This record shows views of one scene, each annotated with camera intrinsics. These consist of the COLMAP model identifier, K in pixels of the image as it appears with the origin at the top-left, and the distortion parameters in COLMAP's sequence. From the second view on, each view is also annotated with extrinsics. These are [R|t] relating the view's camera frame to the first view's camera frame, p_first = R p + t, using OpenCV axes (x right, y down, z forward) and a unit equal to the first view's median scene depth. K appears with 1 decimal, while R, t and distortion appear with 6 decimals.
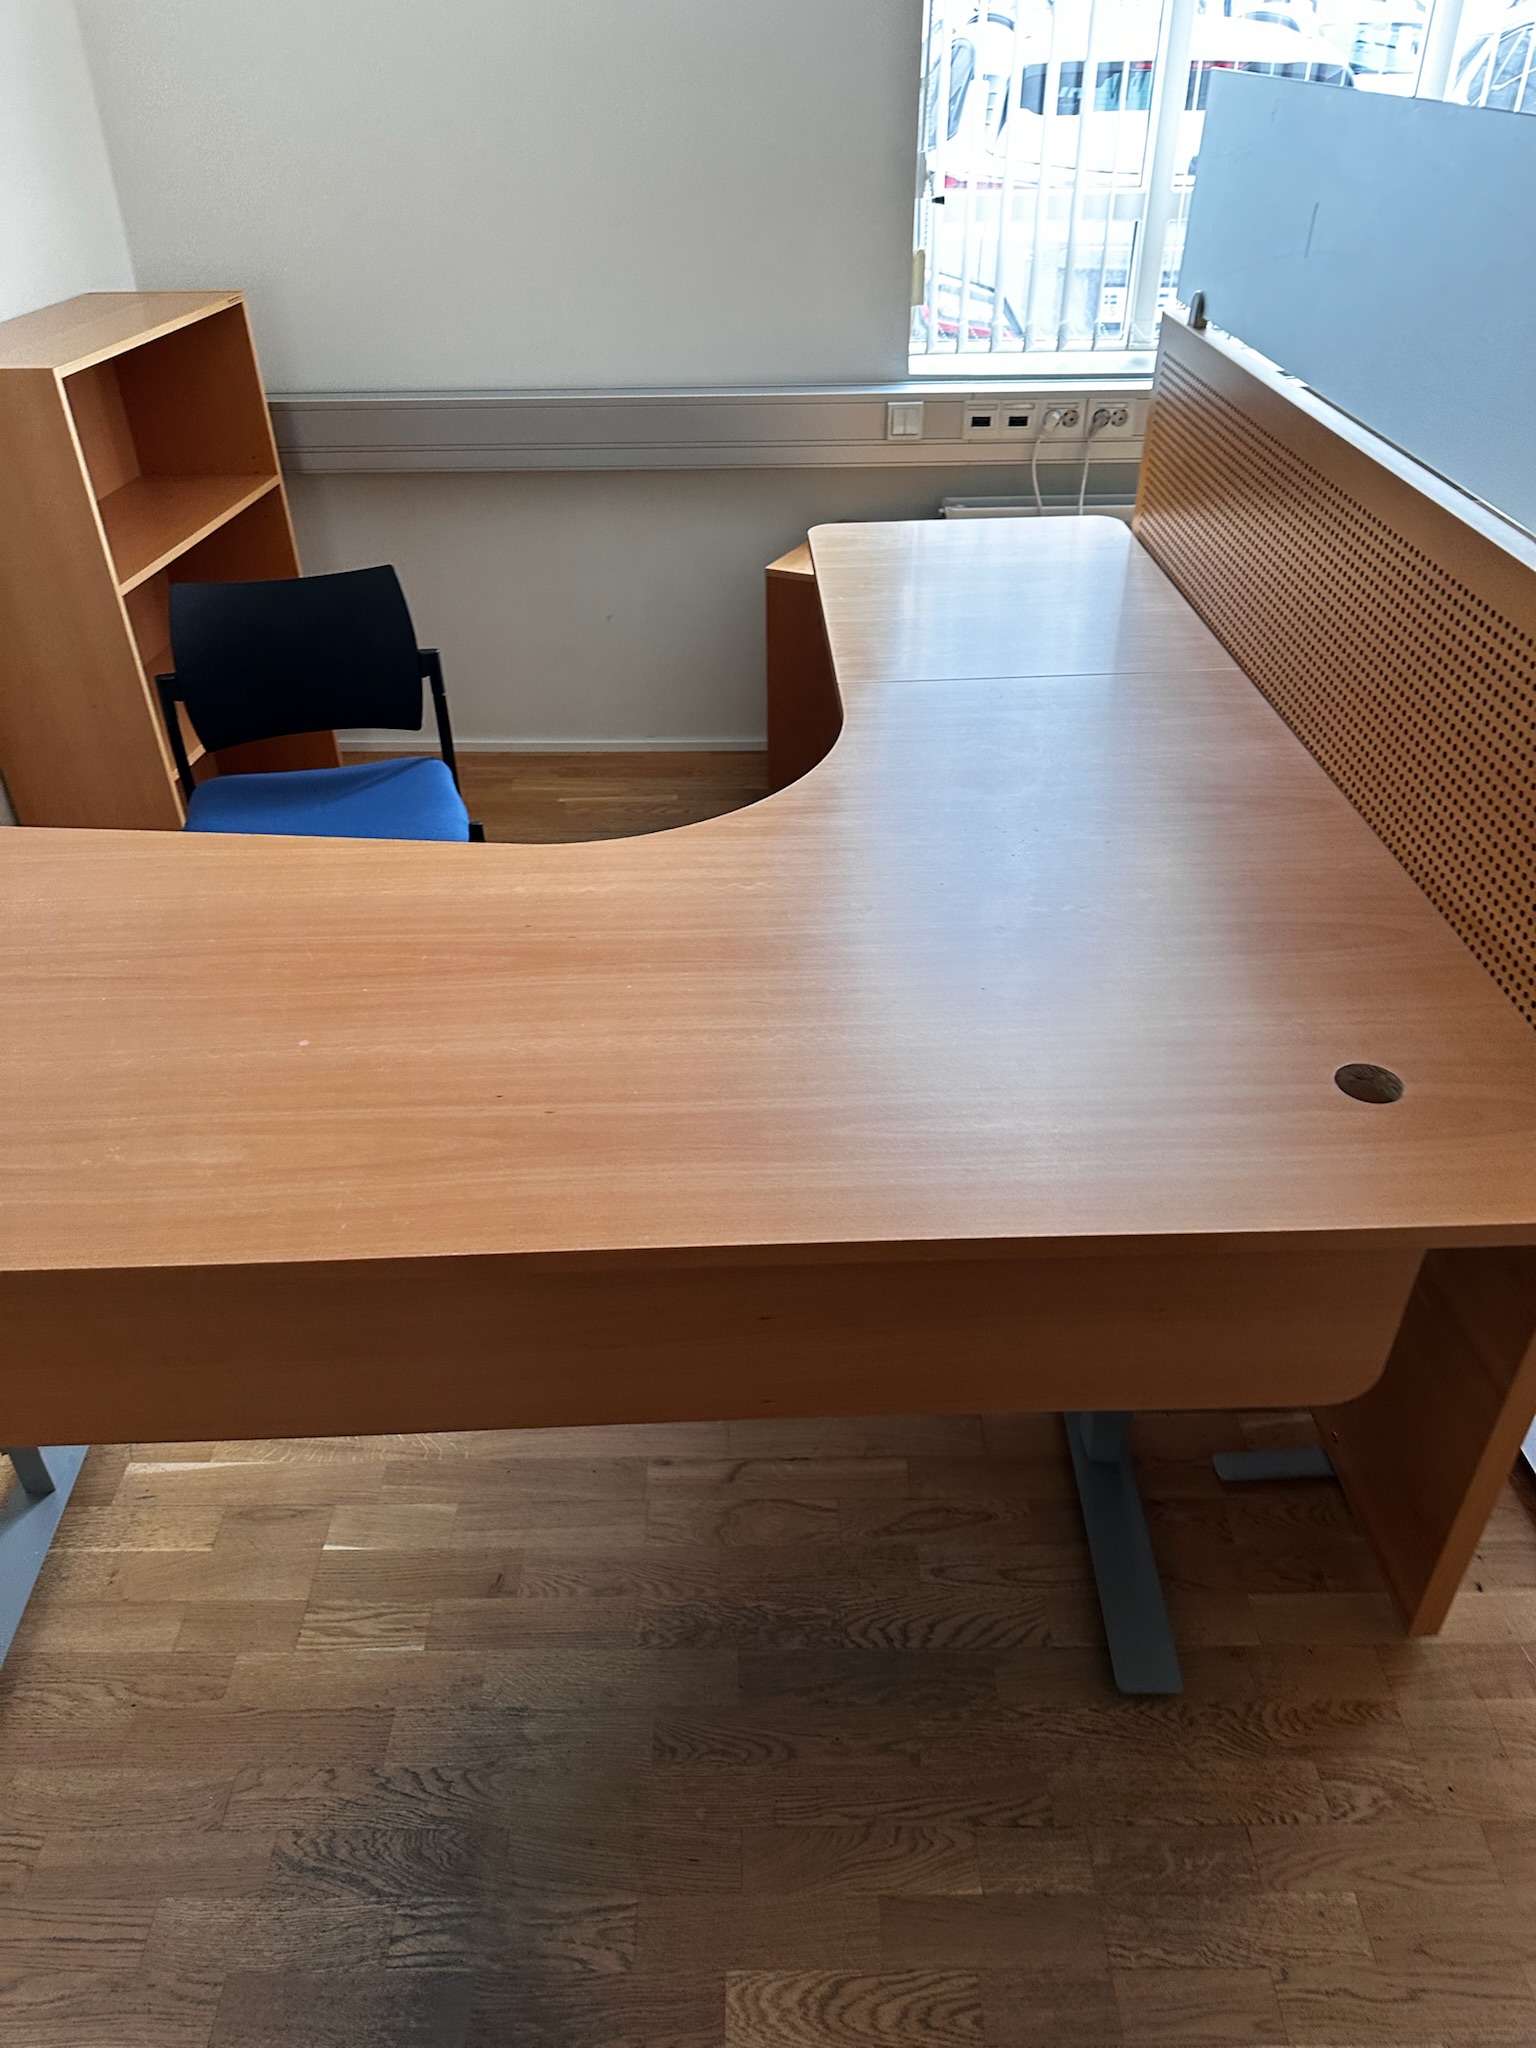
lens RADIAL K [[1447.7, 0, 758.0], [0, 1447.7, 1021.4], [0, 0, 1]] dist [-0.009718, -0.015797]
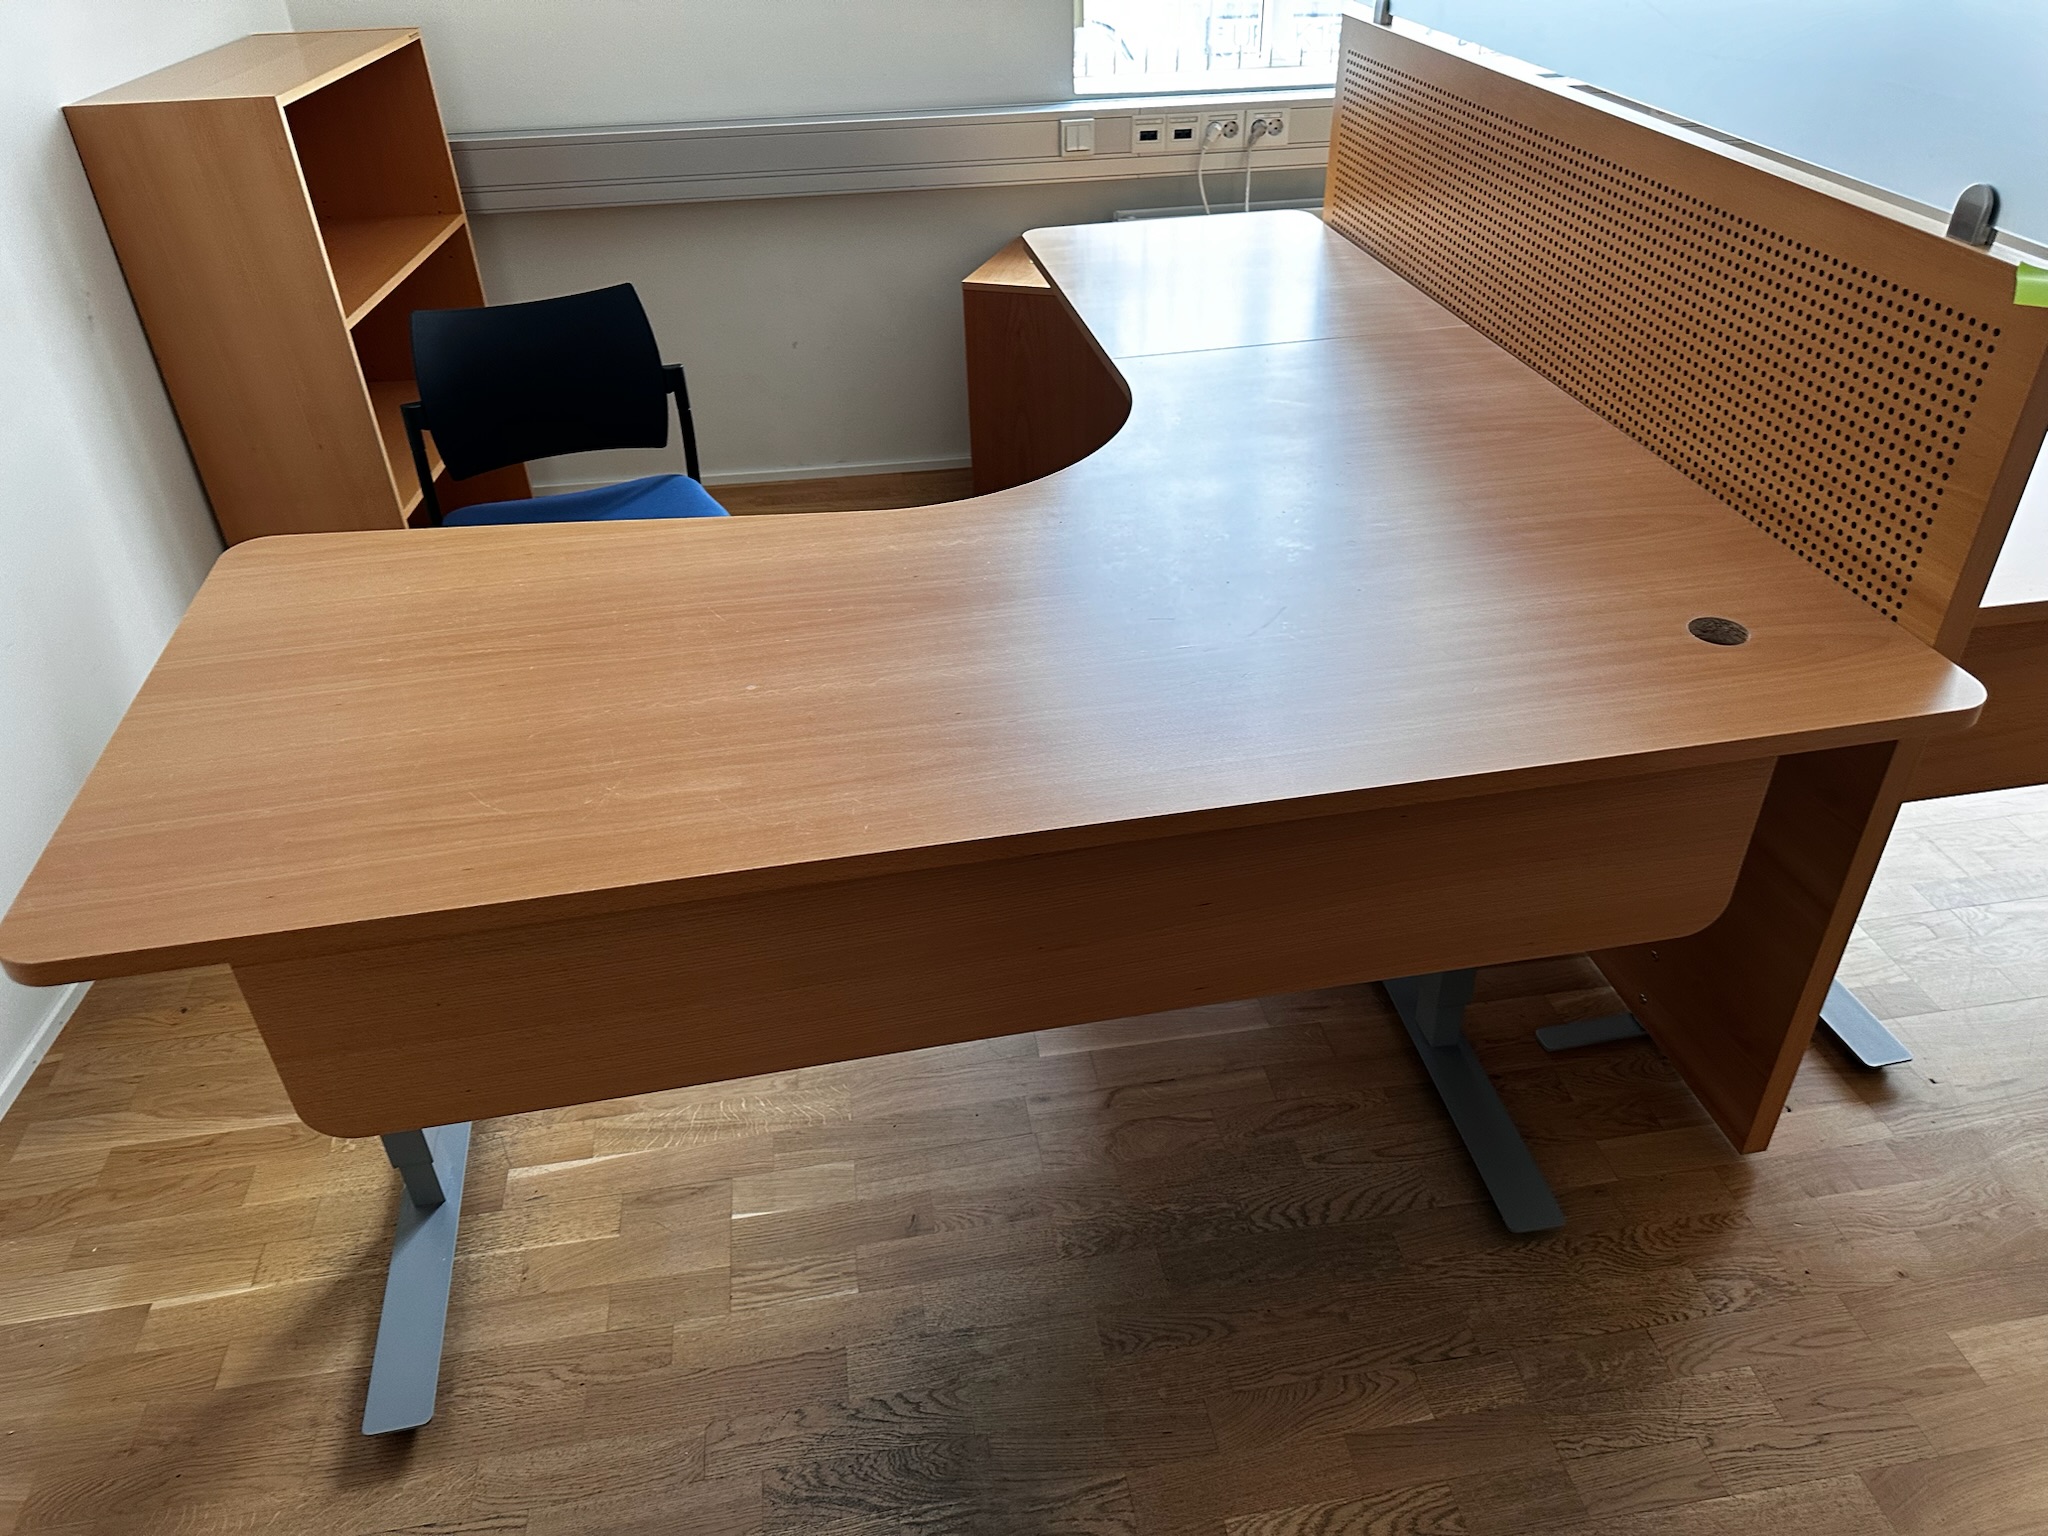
lens RADIAL K [[1447.7, 0, 1034.5], [0, 1447.7, 762.0], [0, 0, 1]] dist [-0.009718, -0.015797]
pose [[0.986967, -0.092815, 0.131461, -0.208485], [0.094820, 0.995453, -0.009057, 0.079965], [-0.130023, 0.021404, 0.991280, -0.047245]]
